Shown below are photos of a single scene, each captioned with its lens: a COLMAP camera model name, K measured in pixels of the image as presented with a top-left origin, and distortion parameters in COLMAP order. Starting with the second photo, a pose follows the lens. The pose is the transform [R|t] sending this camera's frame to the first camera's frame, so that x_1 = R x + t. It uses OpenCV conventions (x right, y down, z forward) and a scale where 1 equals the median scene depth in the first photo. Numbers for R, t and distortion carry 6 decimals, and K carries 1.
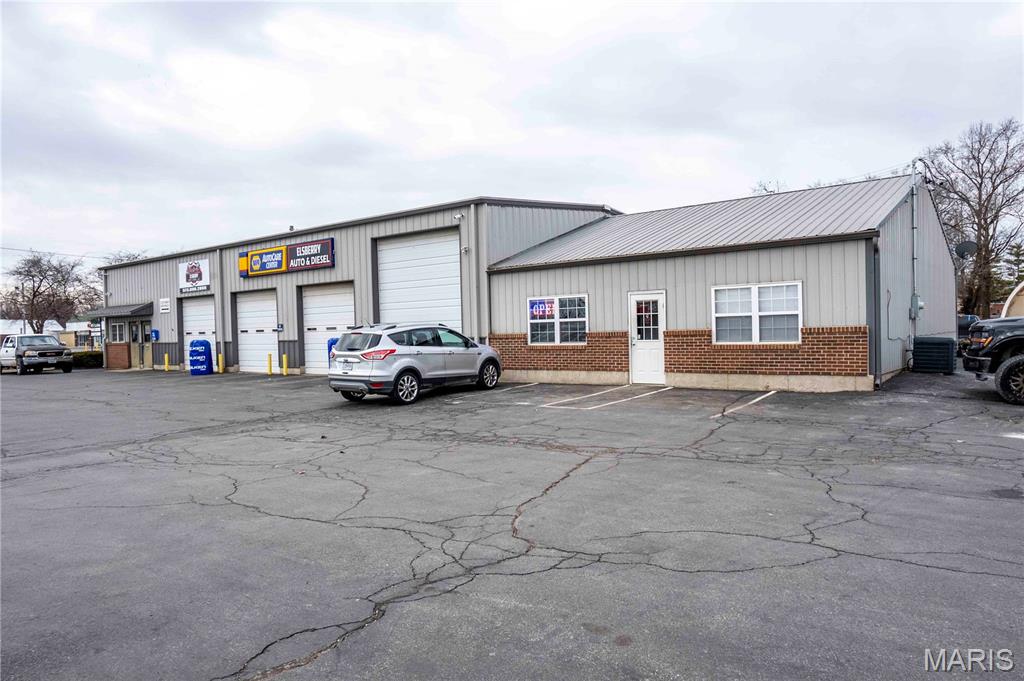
lens RADIAL K [[698.8, 0, 514.9], [0, 698.8, 344.3], [0, 0, 1]] dist [0.001570, -0.001197]
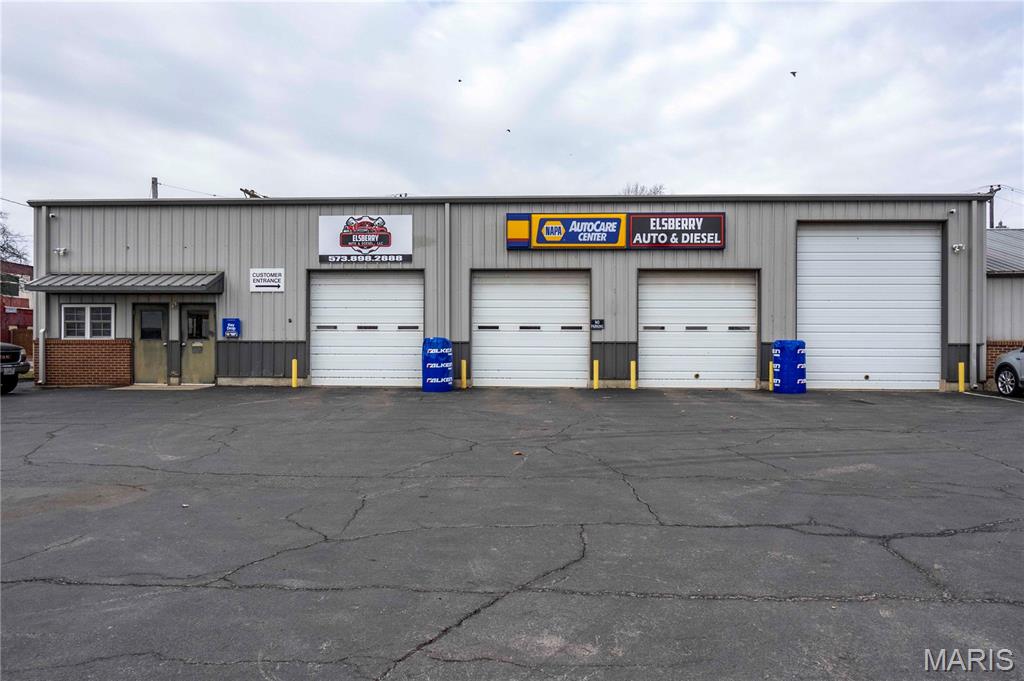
lens RADIAL K [[598.6, 0, 512.0], [0, 598.6, 340.5], [0, 0, 1]] dist [-0.005174, -0.001288]
pose [[0.802002, 0.030111, 0.596562, -0.732876], [-0.010692, 0.999292, -0.036065, 0.015475], [-0.597226, 0.022546, 0.801756, 0.523893]]
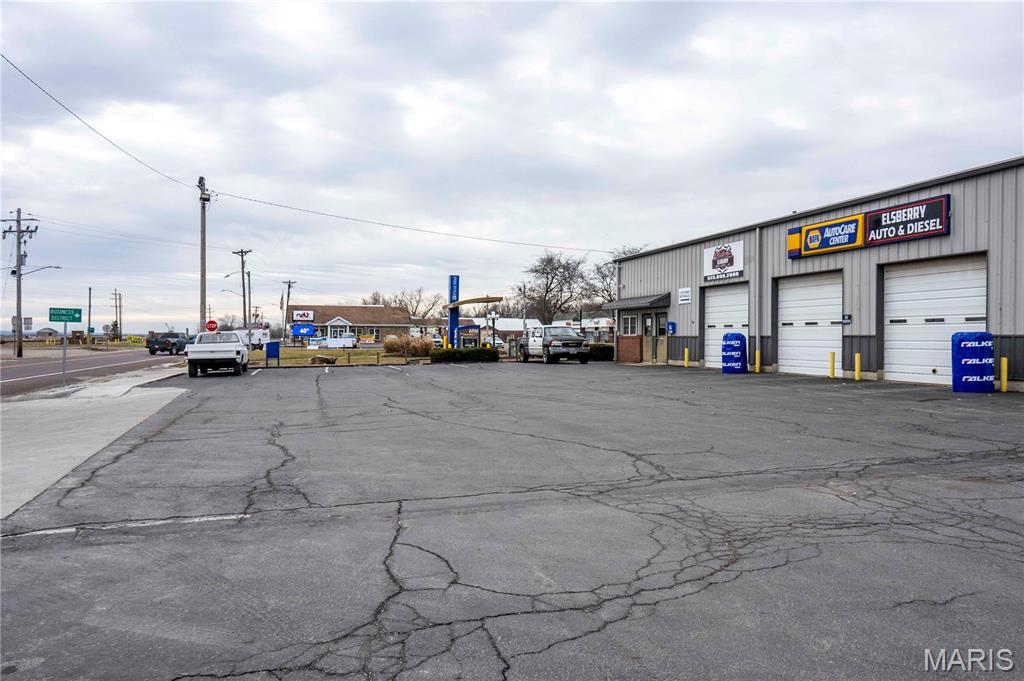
lens RADIAL K [[698.8, 0, 514.9], [0, 698.8, 344.3], [0, 0, 1]] dist [0.001570, -0.001197]
pose [[0.824944, 0.032339, -0.564288, -0.187979], [-0.035106, 0.999366, 0.005951, 0.012157], [0.564123, 0.014901, 0.825557, 0.132126]]
